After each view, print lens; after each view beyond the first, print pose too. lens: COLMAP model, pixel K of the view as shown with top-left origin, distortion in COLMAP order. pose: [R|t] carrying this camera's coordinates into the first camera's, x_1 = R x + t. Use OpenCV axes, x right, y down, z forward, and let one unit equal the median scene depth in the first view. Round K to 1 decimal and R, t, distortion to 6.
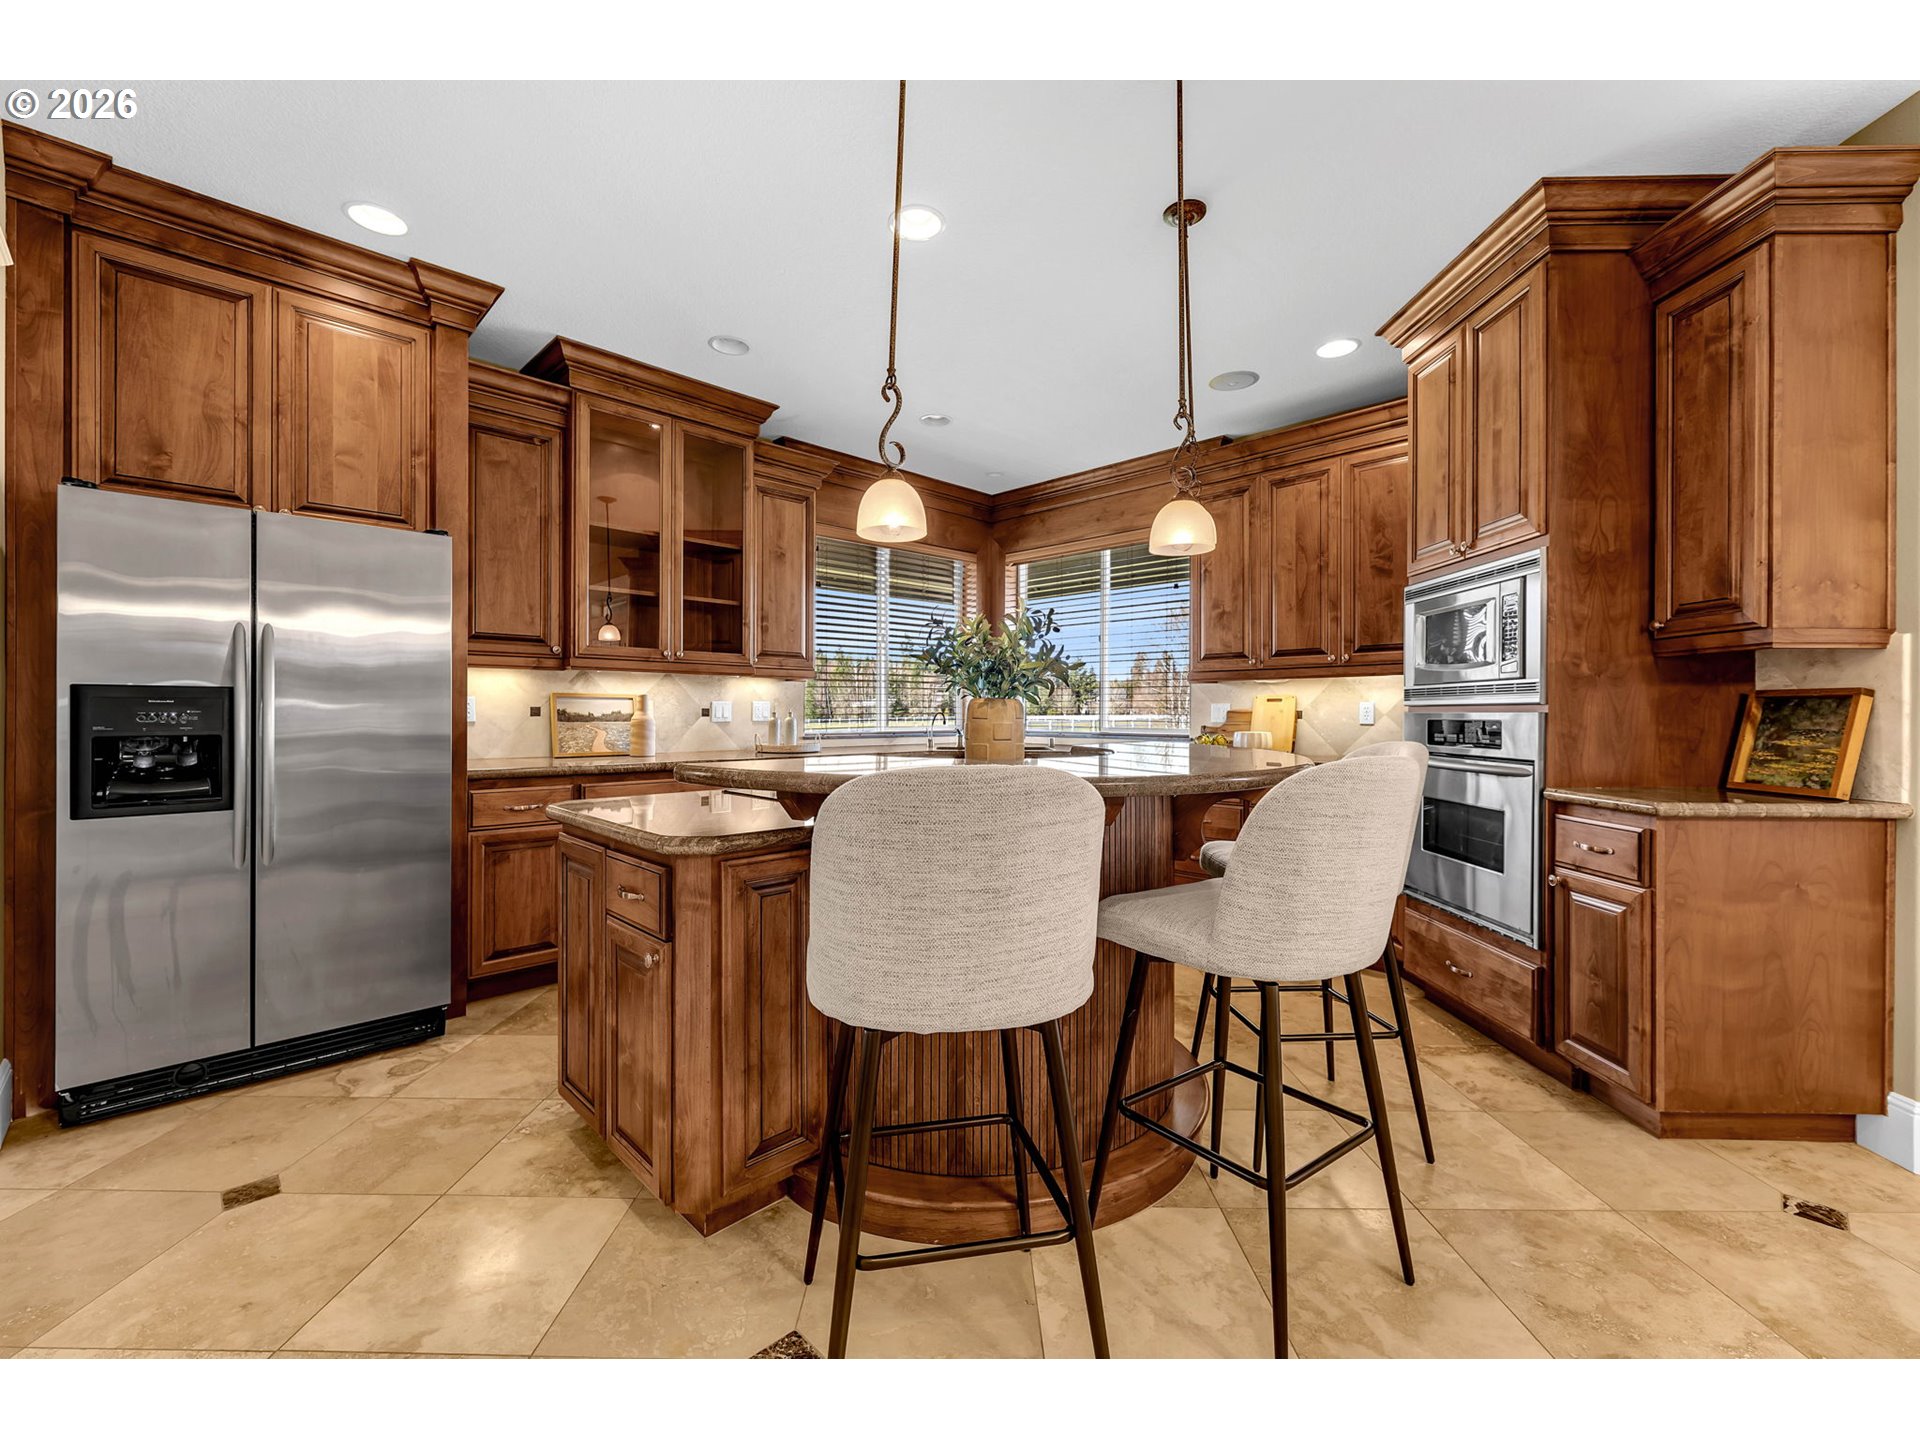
lens RADIAL K [[792.3, 0, 953.5], [0, 792.3, 714.4], [0, 0, 1]] dist [0.004484, 0.000450]
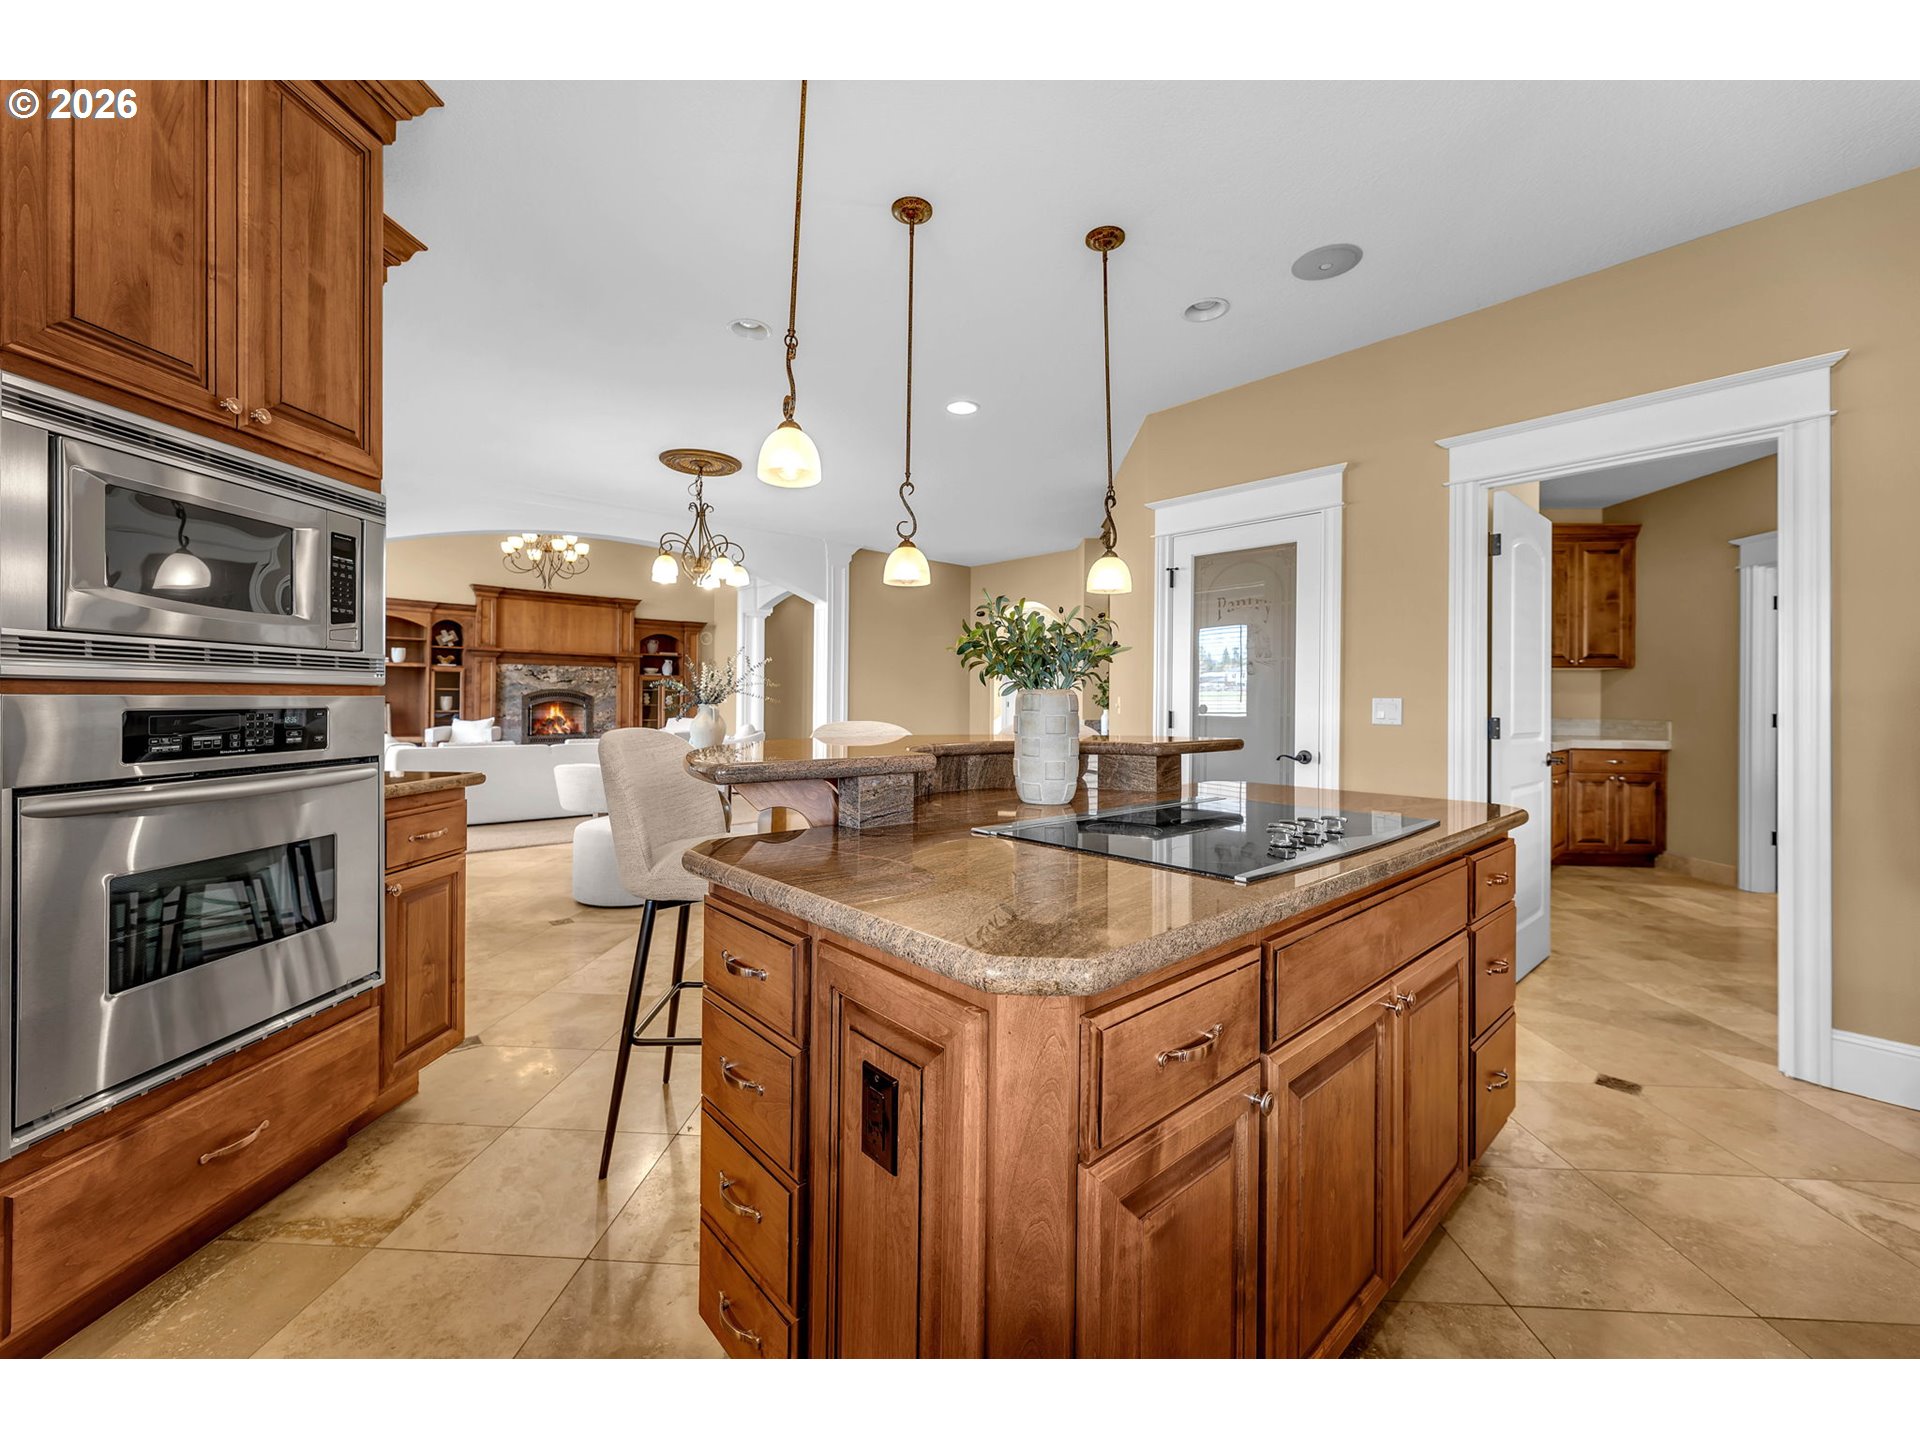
lens RADIAL K [[772.2, 0, 949.8], [0, 772.2, 705.6], [0, 0, 1]] dist [0.000124, 0.000056]
pose [[-0.998909, -0.013442, 0.044728, 0.070269], [-0.012931, 0.999848, 0.011697, -0.005959], [-0.044878, 0.011106, -0.998931, 1.093769]]
